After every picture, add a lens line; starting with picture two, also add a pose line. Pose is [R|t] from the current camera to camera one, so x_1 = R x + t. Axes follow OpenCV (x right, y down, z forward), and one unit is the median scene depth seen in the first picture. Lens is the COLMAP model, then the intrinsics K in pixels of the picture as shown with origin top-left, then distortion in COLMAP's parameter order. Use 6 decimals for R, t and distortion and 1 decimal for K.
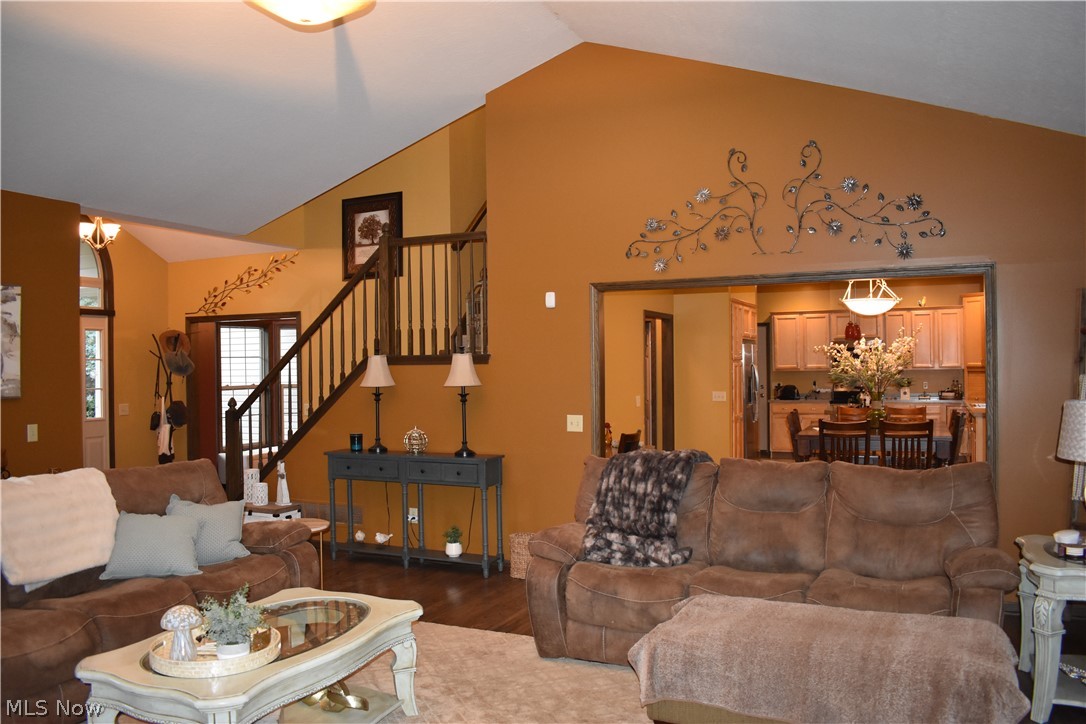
lens RADIAL K [[845.9, 0, 550.7], [0, 845.9, 365.7], [0, 0, 1]] dist [-0.084017, -0.005358]
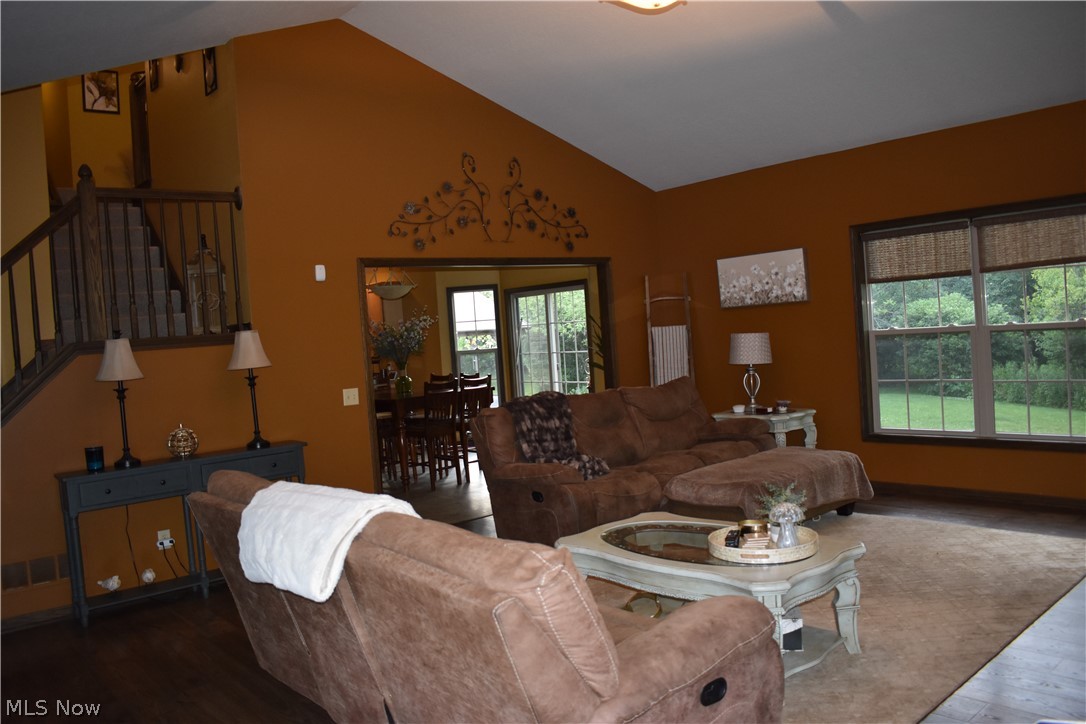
lens RADIAL K [[845.9, 0, 552.3], [0, 845.9, 357.8], [0, 0, 1]] dist [-0.084017, -0.005358]
pose [[0.401997, -0.050958, 0.914222, -0.816052], [0.064573, 0.997542, 0.027208, 0.011028], [-0.913361, 0.048097, 0.404299, 0.389949]]
